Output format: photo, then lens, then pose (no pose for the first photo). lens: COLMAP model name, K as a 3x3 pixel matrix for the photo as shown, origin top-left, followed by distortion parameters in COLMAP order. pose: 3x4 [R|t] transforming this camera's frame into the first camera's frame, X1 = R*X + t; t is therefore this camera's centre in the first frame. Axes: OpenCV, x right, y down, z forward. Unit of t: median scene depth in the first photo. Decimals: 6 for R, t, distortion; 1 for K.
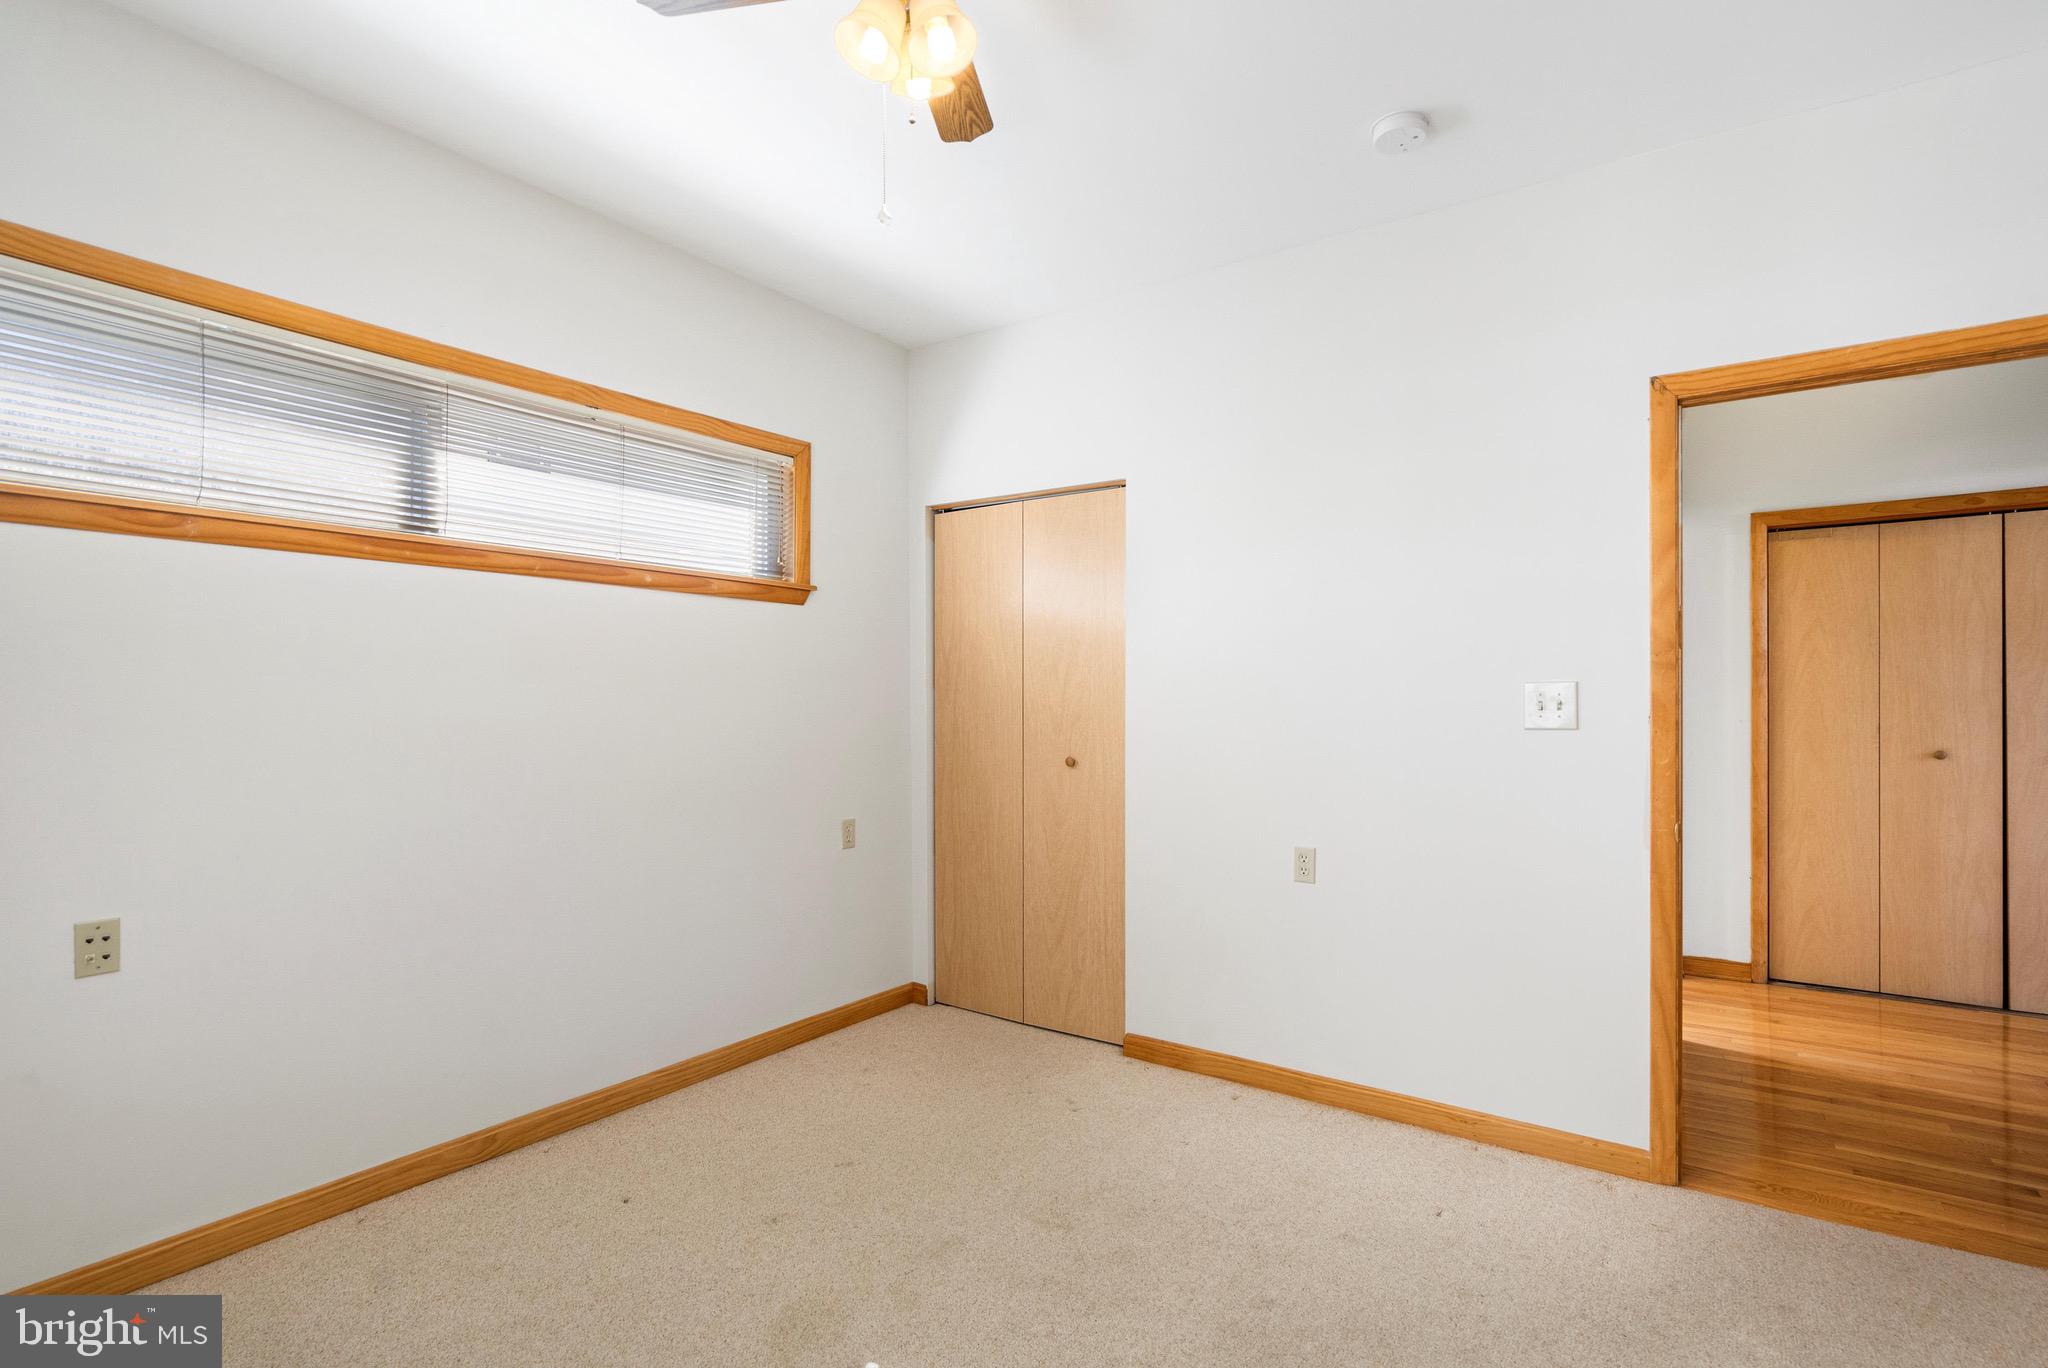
lens RADIAL K [[966.1, 0, 1031.5], [0, 966.1, 693.6], [0, 0, 1]] dist [-0.003714, 0.002510]
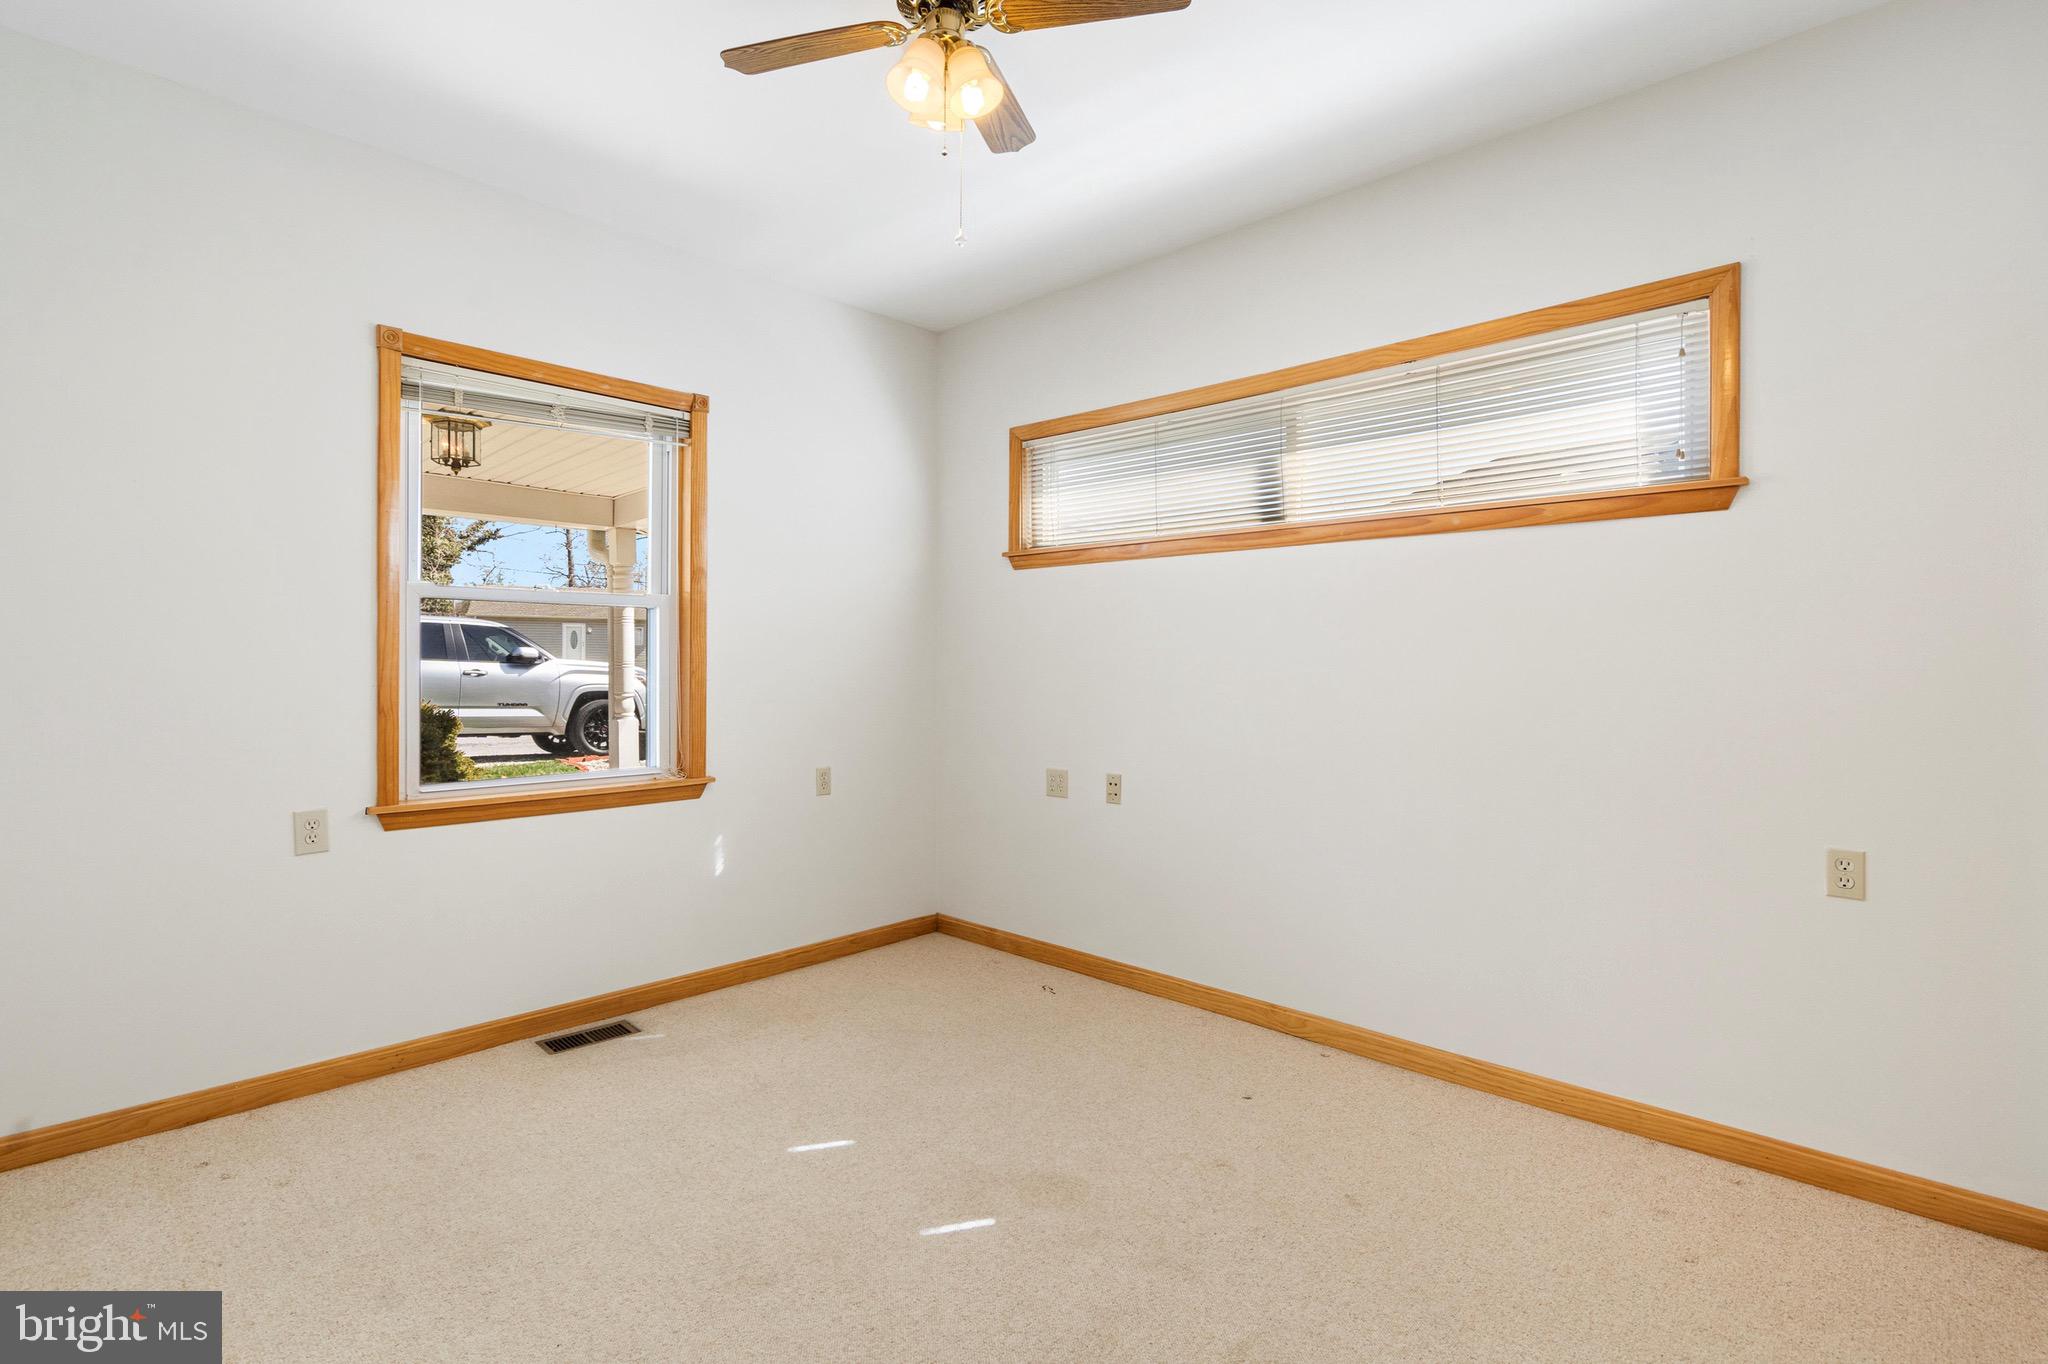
lens RADIAL K [[966.1, 0, 1032.3], [0, 966.1, 670.1], [0, 0, 1]] dist [-0.003714, 0.002510]
pose [[-0.123271, 0.002501, -0.992370, 0.595855], [-0.001745, 0.999995, 0.002737, 0.023062], [0.992371, 0.002069, -0.123266, 0.735335]]
